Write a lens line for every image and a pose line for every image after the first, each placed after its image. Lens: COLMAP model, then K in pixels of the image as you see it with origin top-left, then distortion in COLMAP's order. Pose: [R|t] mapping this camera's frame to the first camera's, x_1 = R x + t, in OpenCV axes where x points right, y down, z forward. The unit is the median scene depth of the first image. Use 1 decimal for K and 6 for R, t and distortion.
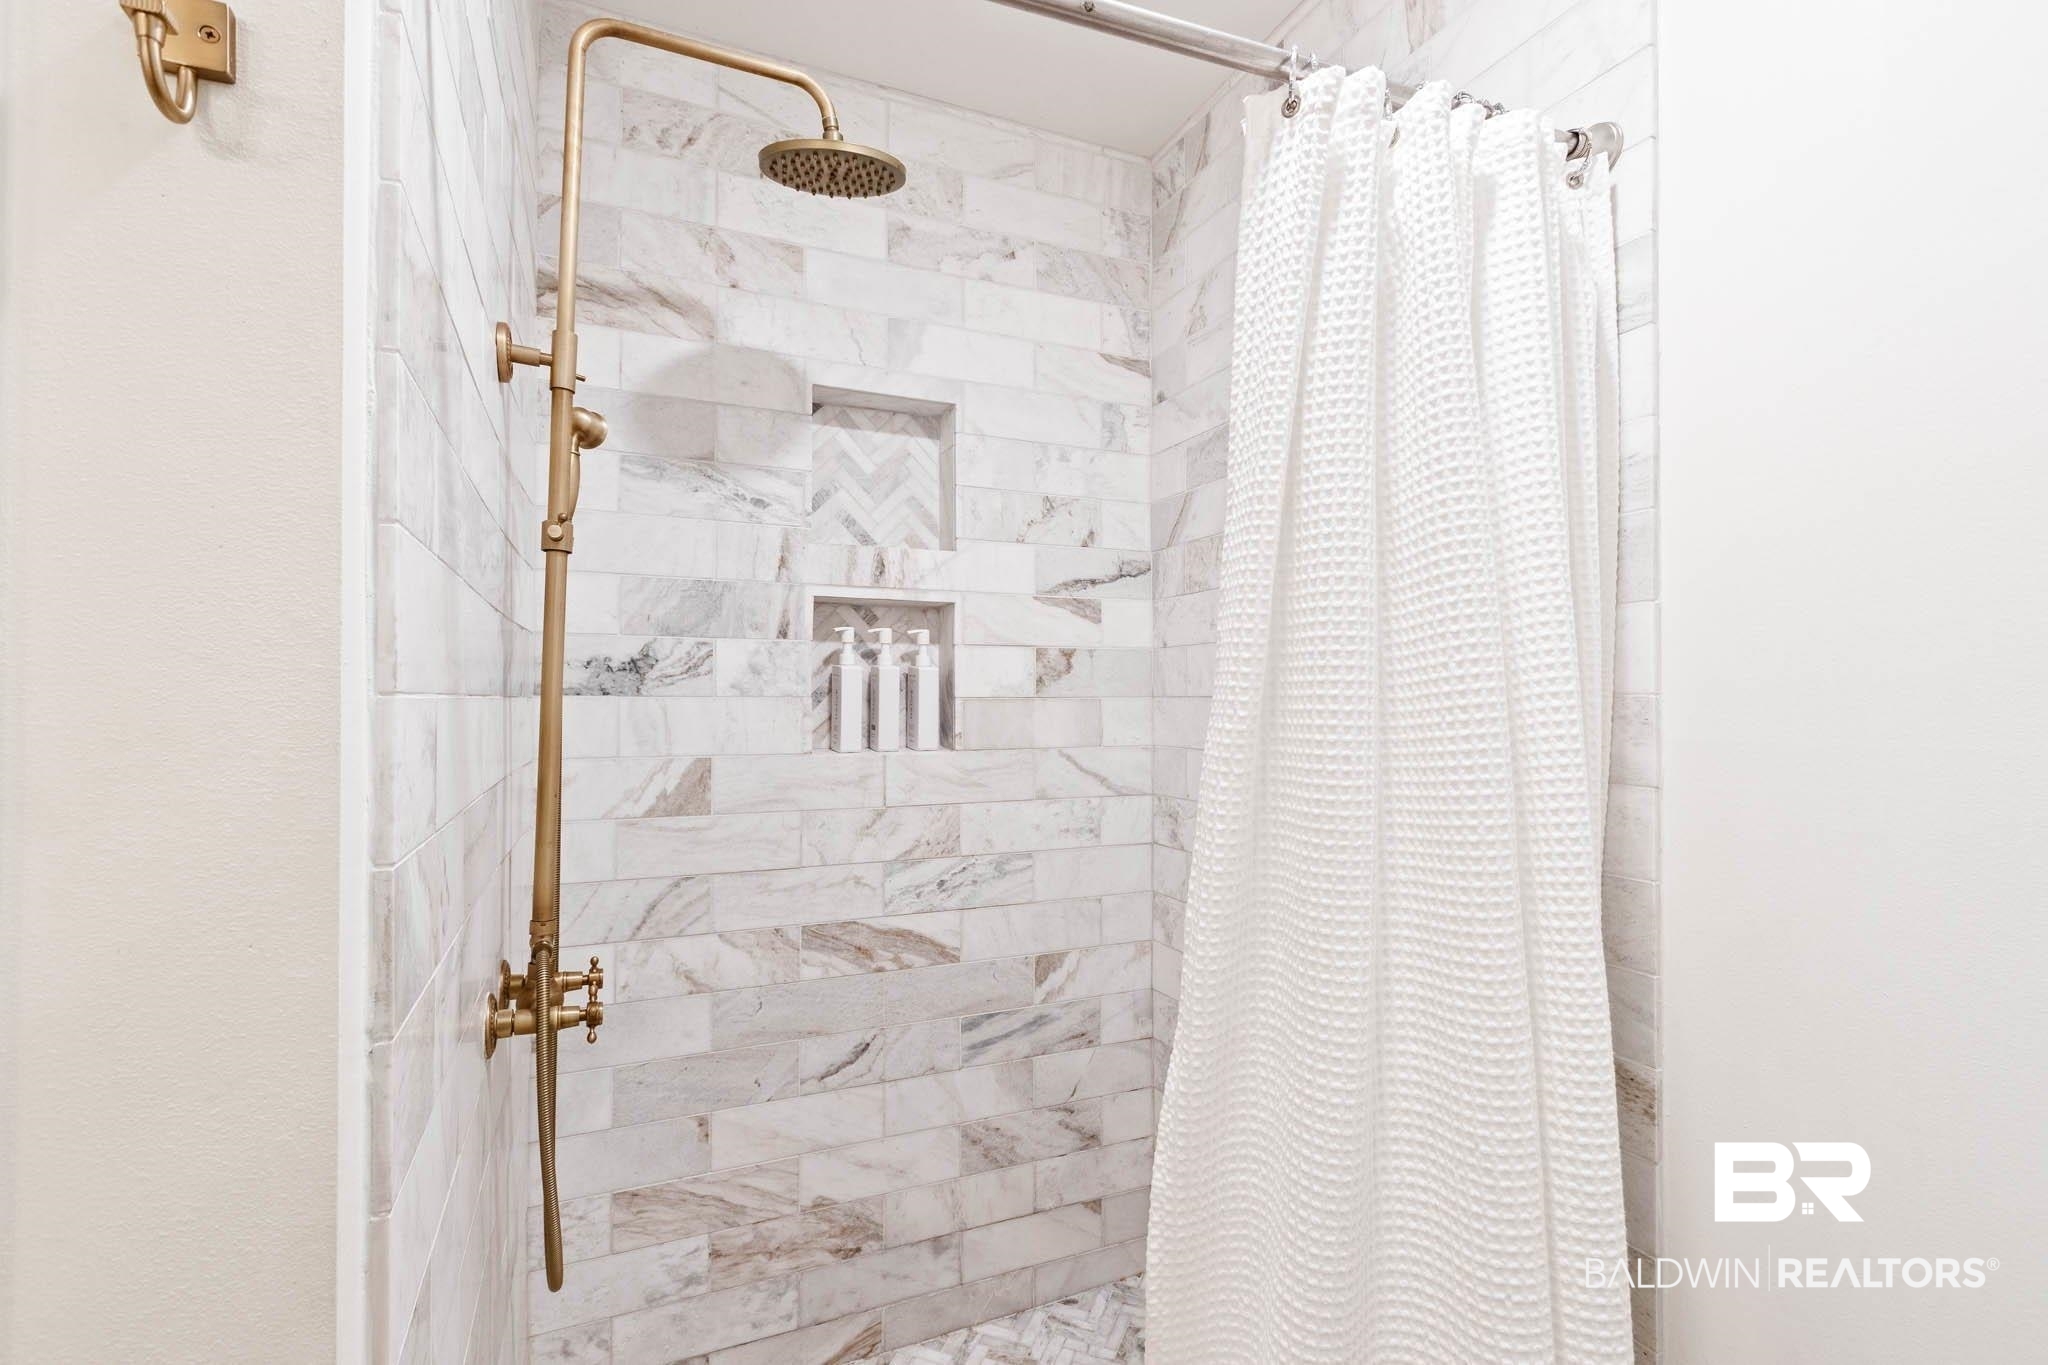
lens RADIAL K [[946.2, 0, 1031.6], [0, 946.2, 688.3], [0, 0, 1]] dist [0.004278, -0.000154]
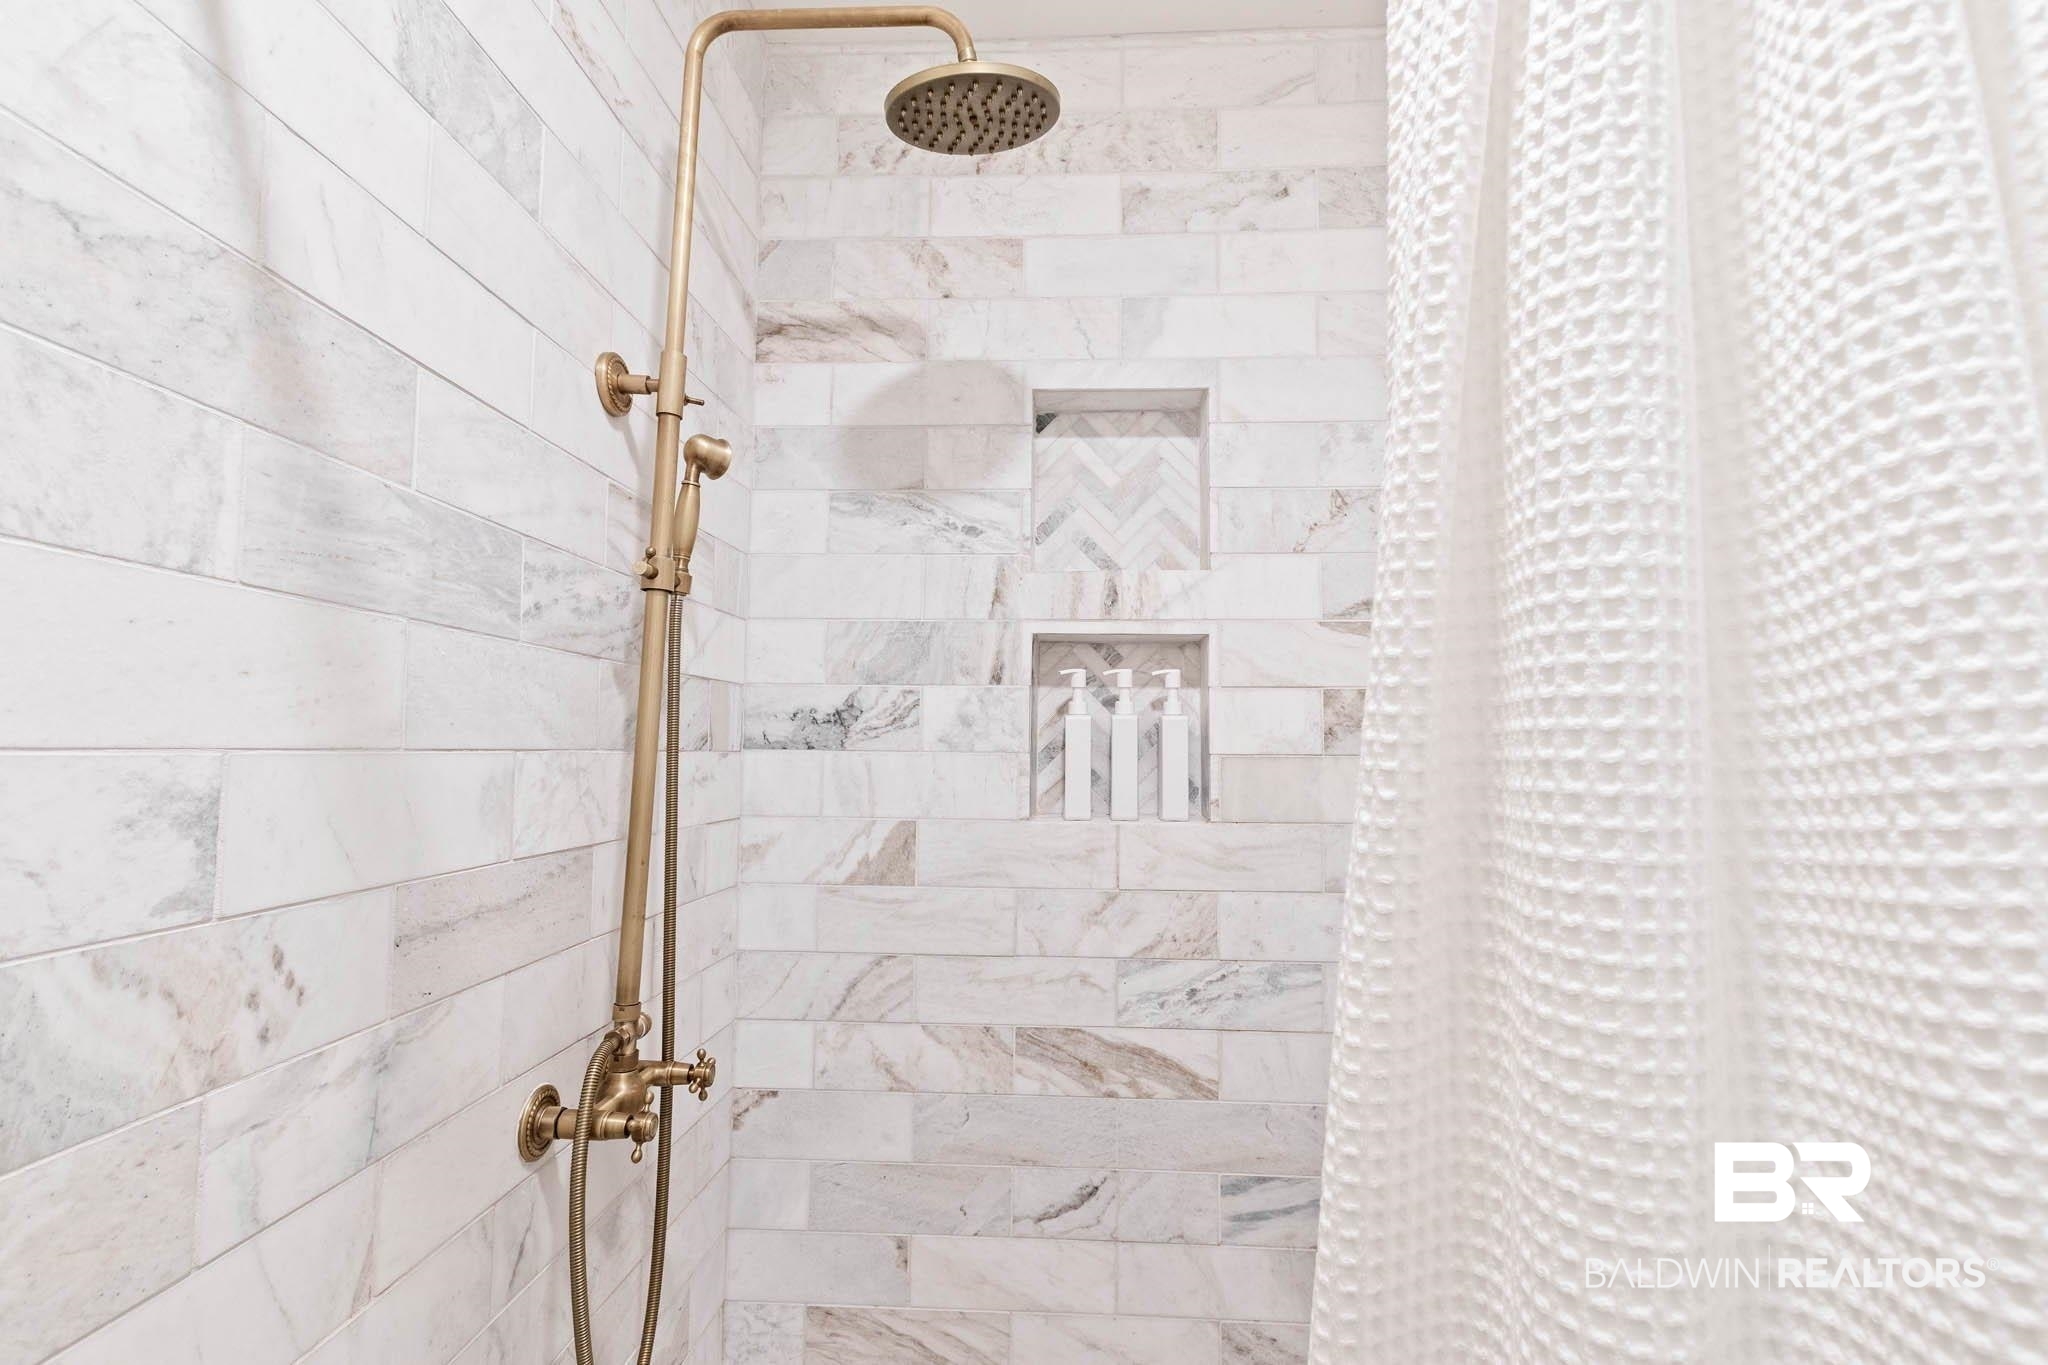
lens RADIAL K [[946.2, 0, 1031.6], [0, 946.2, 688.3], [0, 0, 1]] dist [0.004278, -0.000154]
pose [[0.890460, -0.024087, -0.454424, 0.160032], [-0.001499, 0.998438, -0.055860, -0.000862], [0.455060, 0.050422, 0.889032, 0.254084]]
